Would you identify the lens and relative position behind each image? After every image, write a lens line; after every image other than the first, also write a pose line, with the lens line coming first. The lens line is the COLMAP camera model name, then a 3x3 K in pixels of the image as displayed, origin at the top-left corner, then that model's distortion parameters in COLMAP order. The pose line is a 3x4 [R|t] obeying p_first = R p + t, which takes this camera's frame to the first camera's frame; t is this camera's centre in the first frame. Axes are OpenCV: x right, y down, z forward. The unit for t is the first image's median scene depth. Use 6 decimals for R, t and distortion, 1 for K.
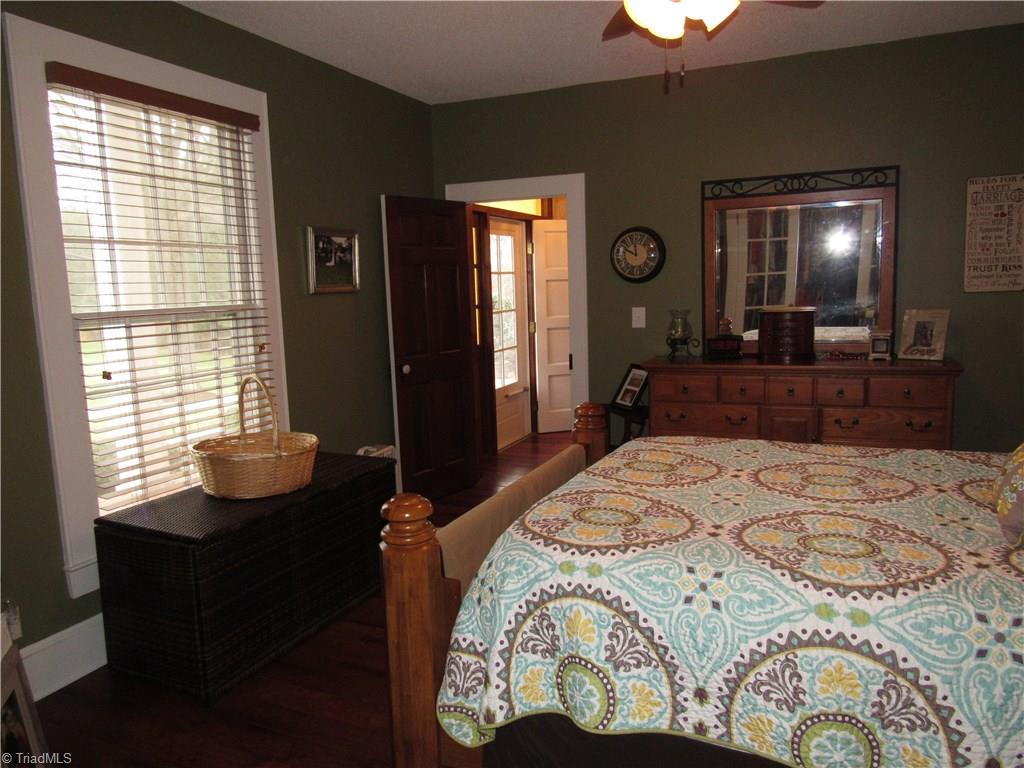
lens RADIAL K [[733.5, 0, 512.7], [0, 733.5, 384.2], [0, 0, 1]] dist [-0.029064, 0.009072]
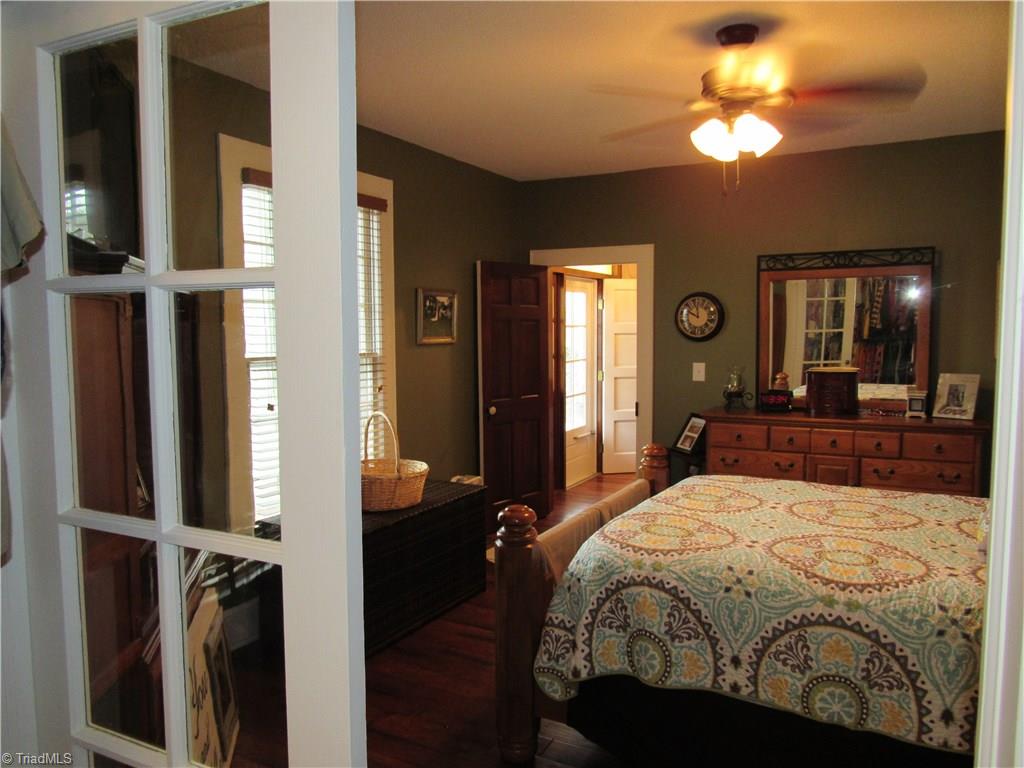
lens RADIAL K [[733.5, 0, 509.5], [0, 733.5, 382.6], [0, 0, 1]] dist [-0.029064, 0.009072]
pose [[0.995767, 0.032657, -0.085917, -0.042865], [-0.037764, 0.997573, -0.058495, 0.004120], [0.083798, 0.061492, 0.994584, -0.293136]]
